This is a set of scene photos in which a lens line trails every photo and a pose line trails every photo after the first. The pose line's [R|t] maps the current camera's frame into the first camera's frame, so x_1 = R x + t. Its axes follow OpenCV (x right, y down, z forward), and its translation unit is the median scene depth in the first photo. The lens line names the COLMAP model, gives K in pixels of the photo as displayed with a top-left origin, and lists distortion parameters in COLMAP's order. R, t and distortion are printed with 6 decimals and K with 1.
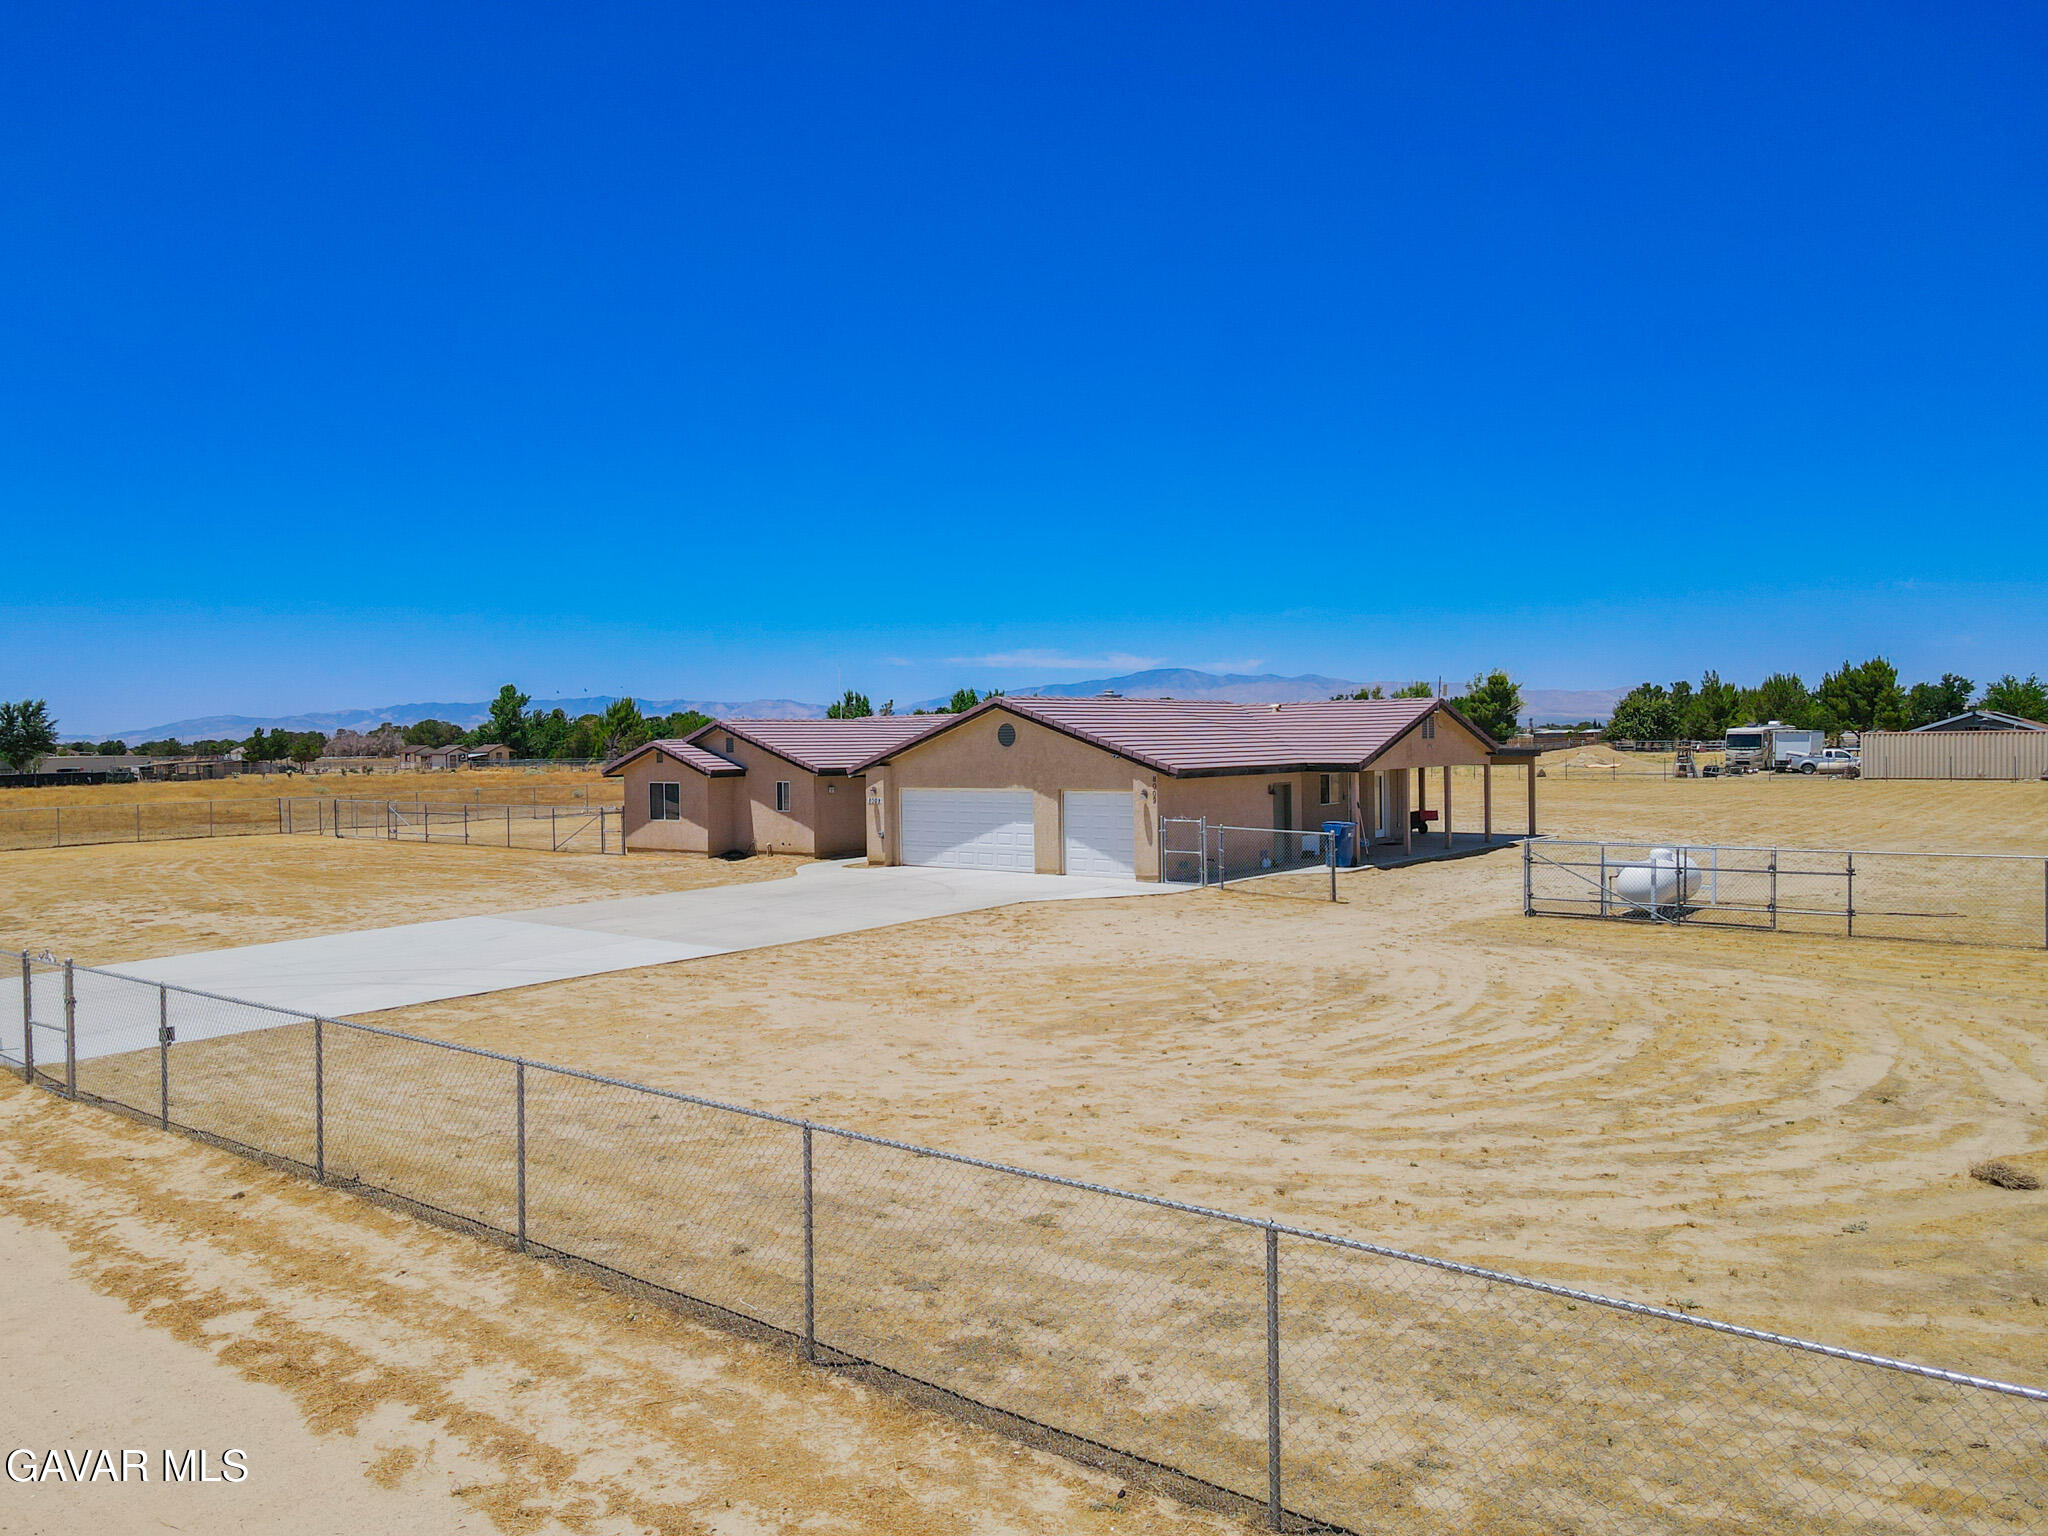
lens RADIAL K [[1509.1, 0, 1013.4], [0, 1509.1, 763.5], [0, 0, 1]] dist [-0.006862, 0.038529]
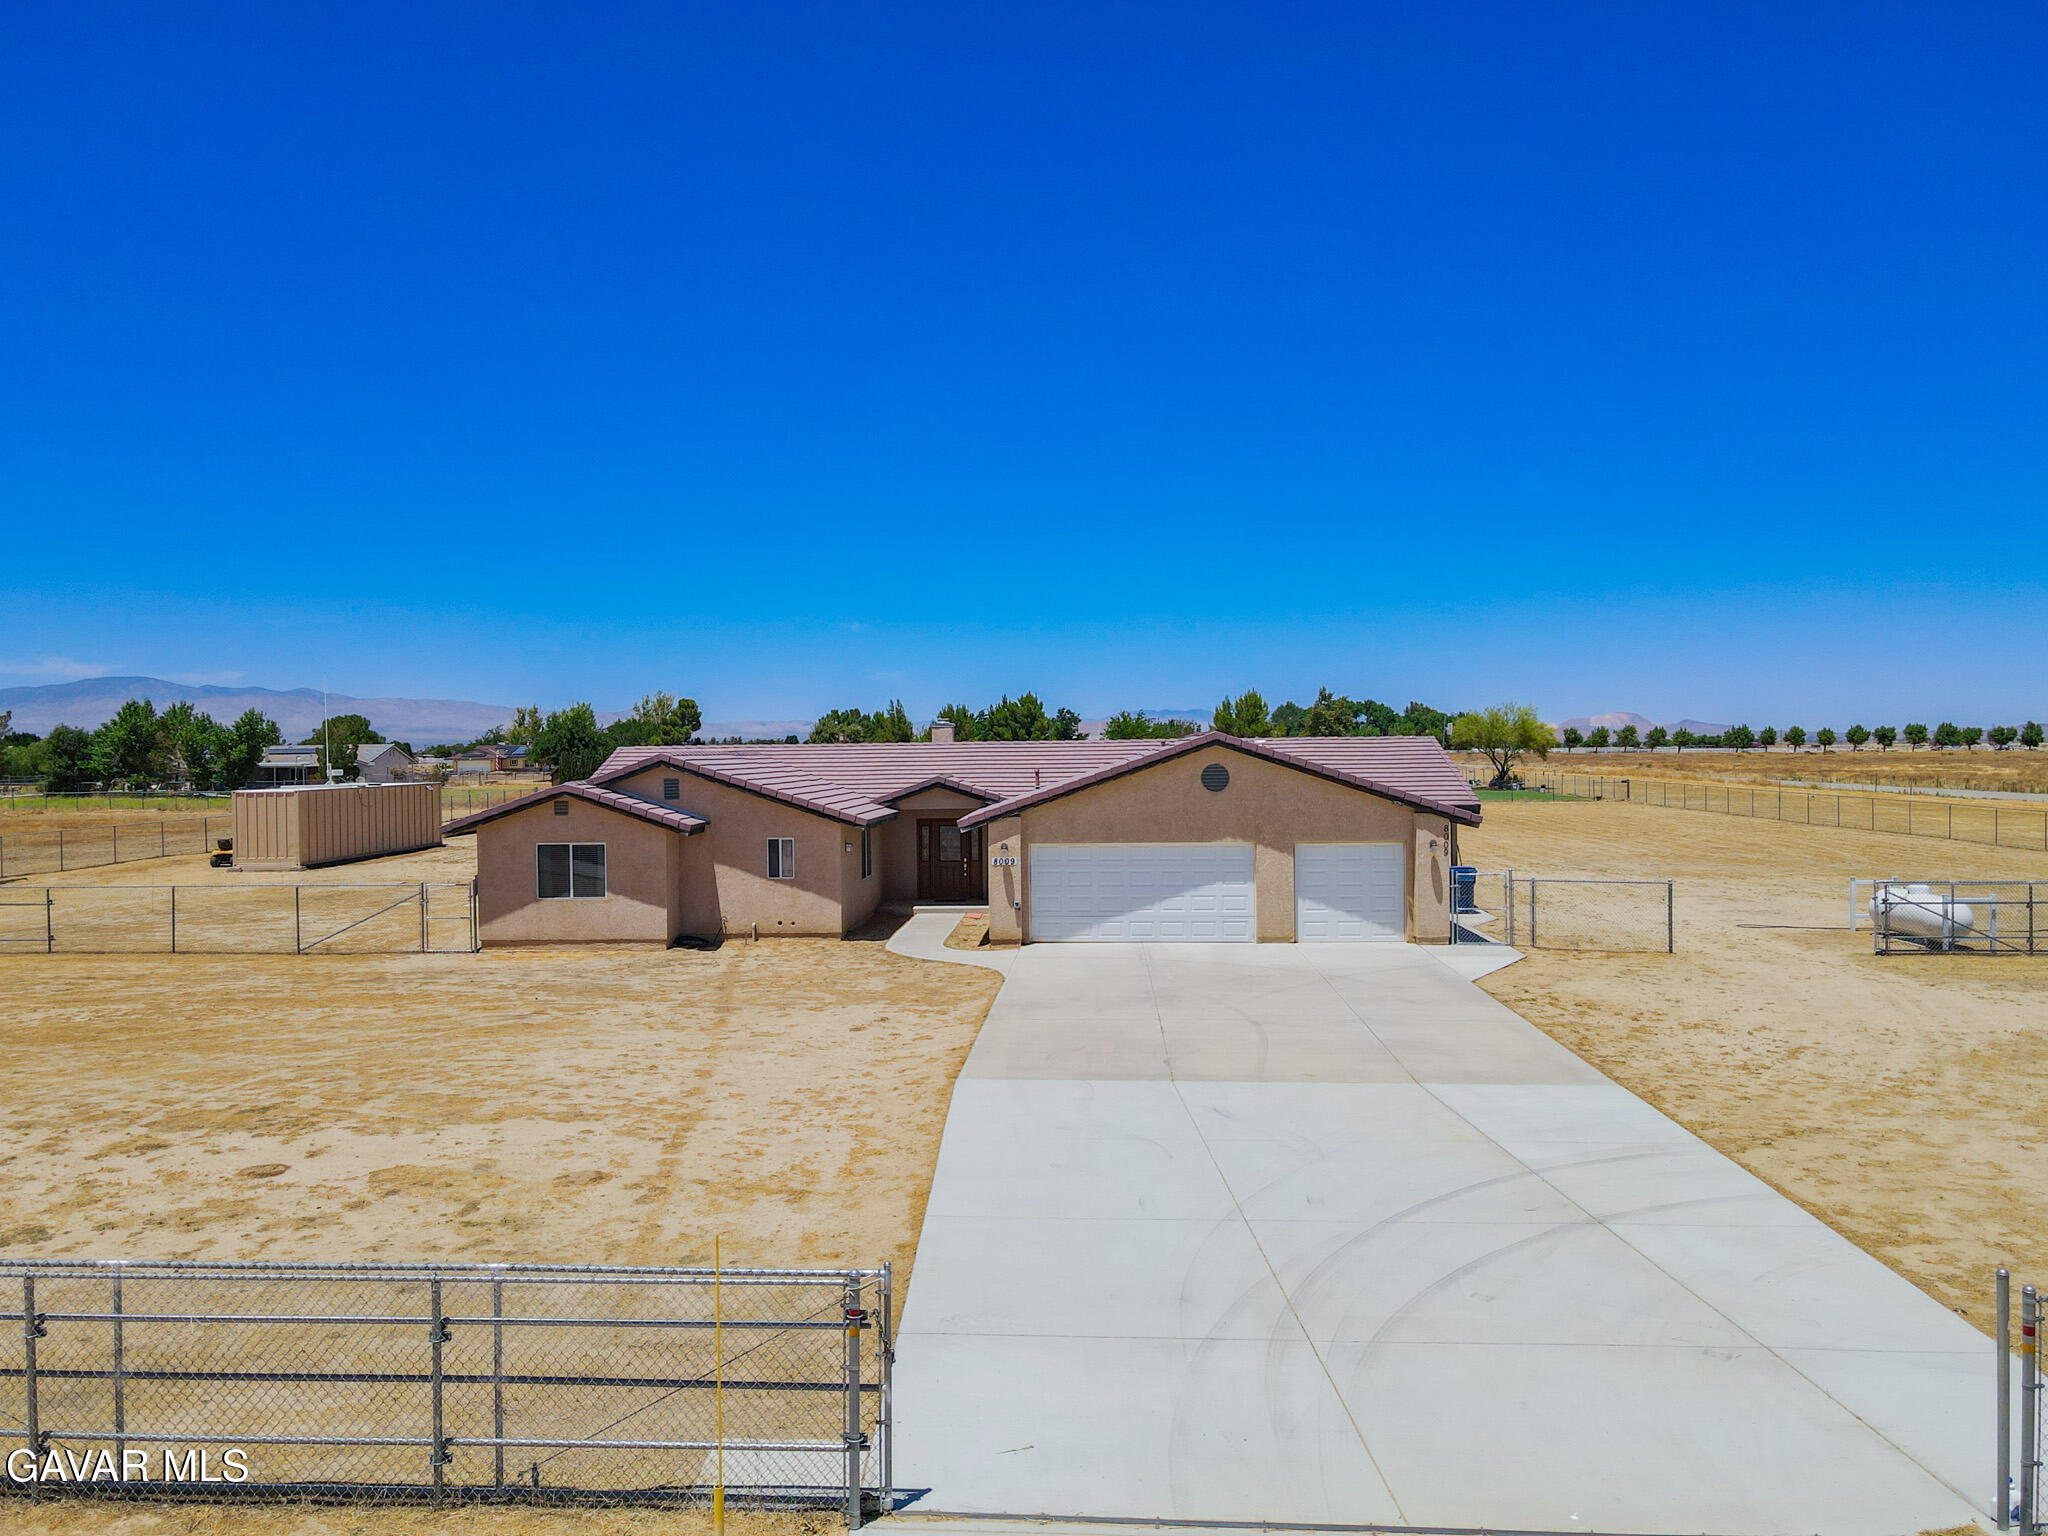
lens RADIAL K [[1509.1, 0, 1013.4], [0, 1509.1, 763.5], [0, 0, 1]] dist [-0.006862, 0.038529]
pose [[0.805718, 0.000554, 0.592300, -0.570769], [0.007152, 0.999918, -0.010664, -0.018241], [-0.592257, 0.012829, 0.805647, 0.387888]]
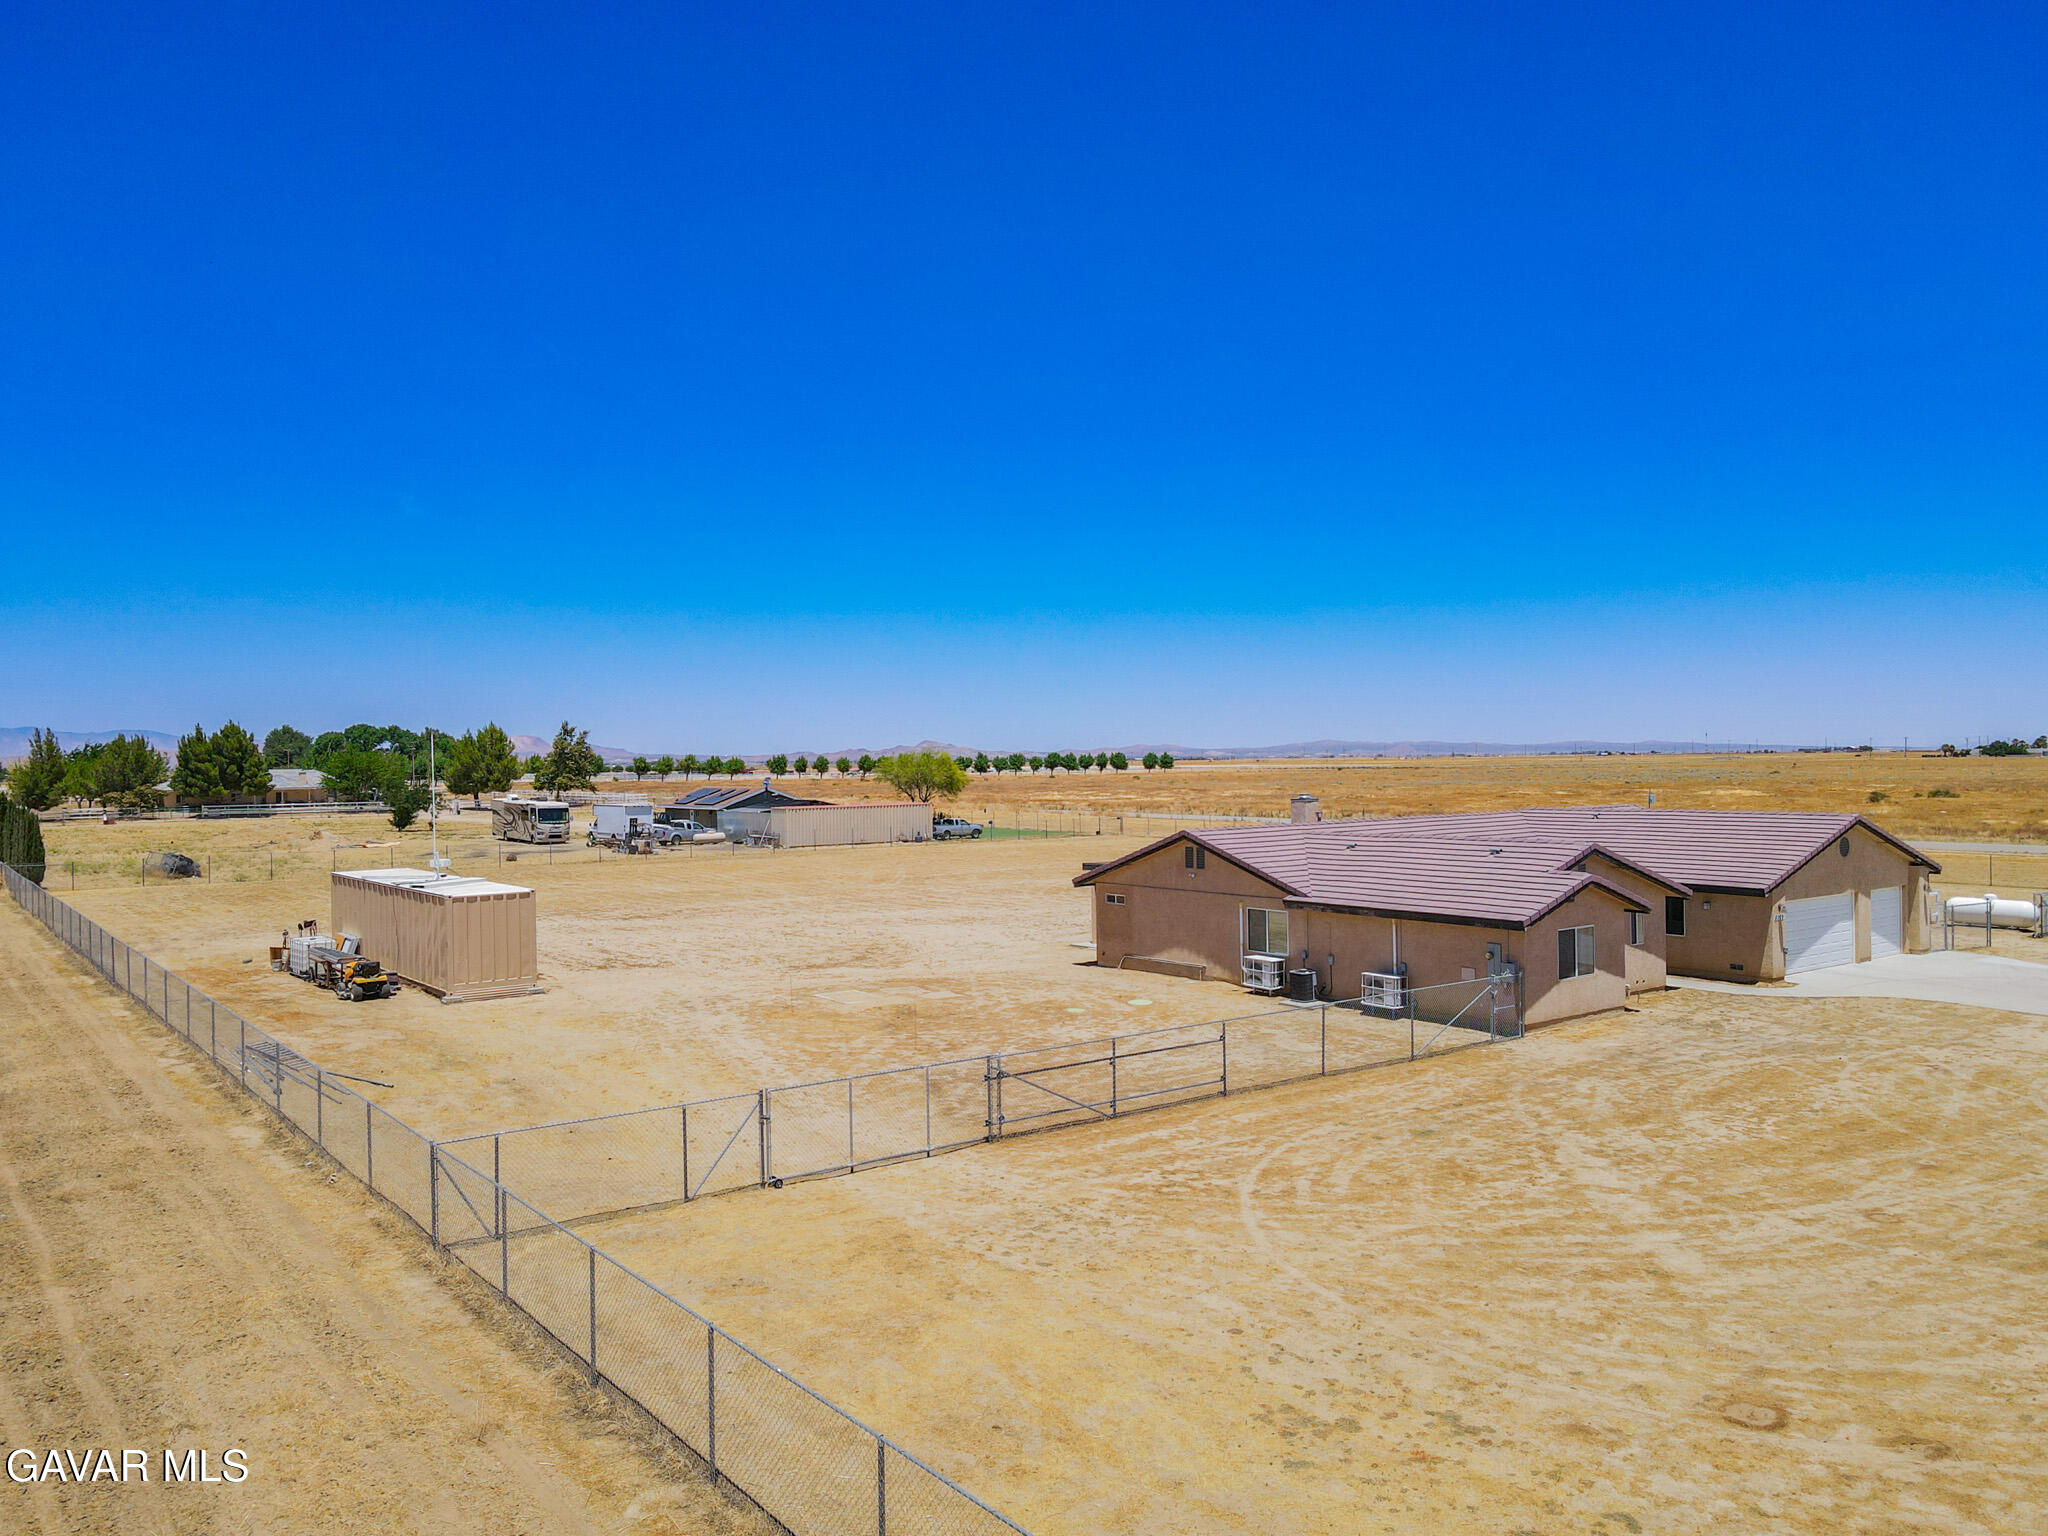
lens RADIAL K [[1505.1, 0, 1013.6], [0, 1505.1, 770.1], [0, 0, 1]] dist [0.000099, 0.026832]
pose [[0.236109, 0.003668, 0.971720, -1.243400], [0.024761, 0.999645, -0.009790, -0.079868], [-0.971411, 0.026373, 0.235935, 1.310371]]
